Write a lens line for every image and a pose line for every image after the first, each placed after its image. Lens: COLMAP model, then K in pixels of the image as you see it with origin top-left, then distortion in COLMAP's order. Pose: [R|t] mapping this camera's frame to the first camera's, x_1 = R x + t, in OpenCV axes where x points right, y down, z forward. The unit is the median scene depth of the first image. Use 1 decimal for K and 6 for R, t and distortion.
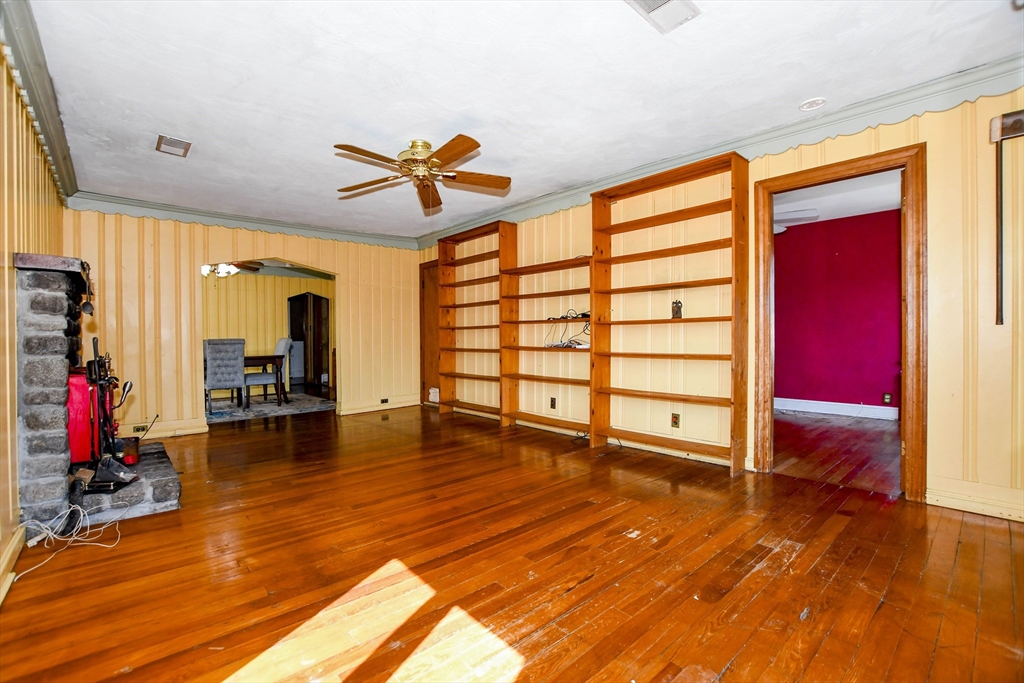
lens RADIAL K [[451.5, 0, 485.9], [0, 451.5, 343.7], [0, 0, 1]] dist [-0.033106, 0.005838]
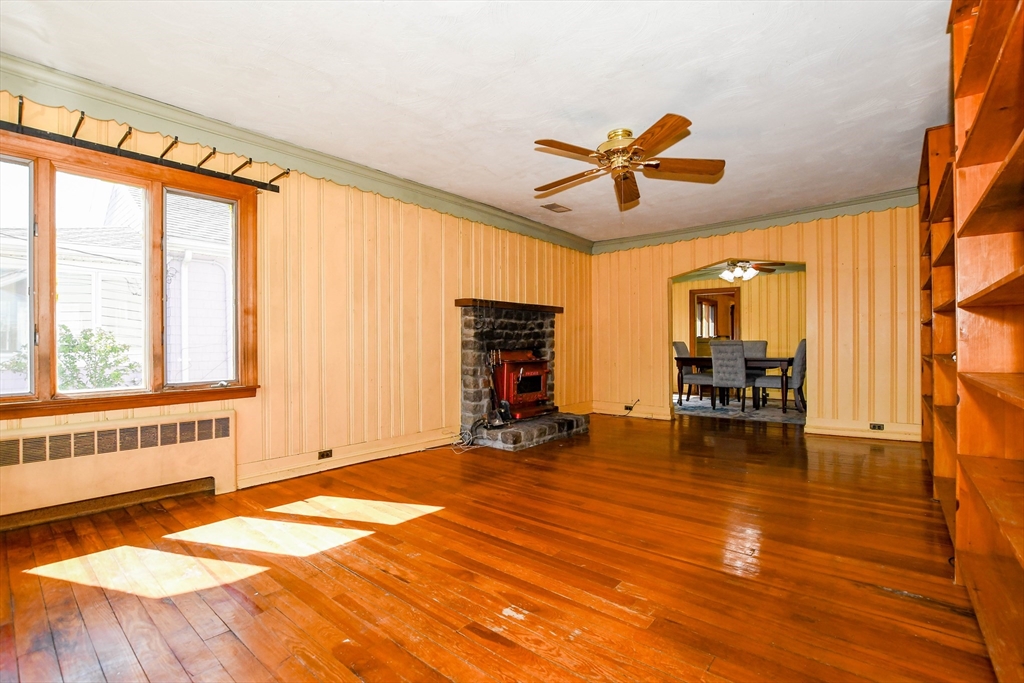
lens RADIAL K [[451.5, 0, 513.4], [0, 451.5, 343.2], [0, 0, 1]] dist [-0.033106, 0.005838]
pose [[0.184046, 0.005040, -0.982905, 1.005638], [-0.006509, 0.999971, 0.003909, -0.012780], [0.982896, 0.005679, 0.184073, 0.839966]]
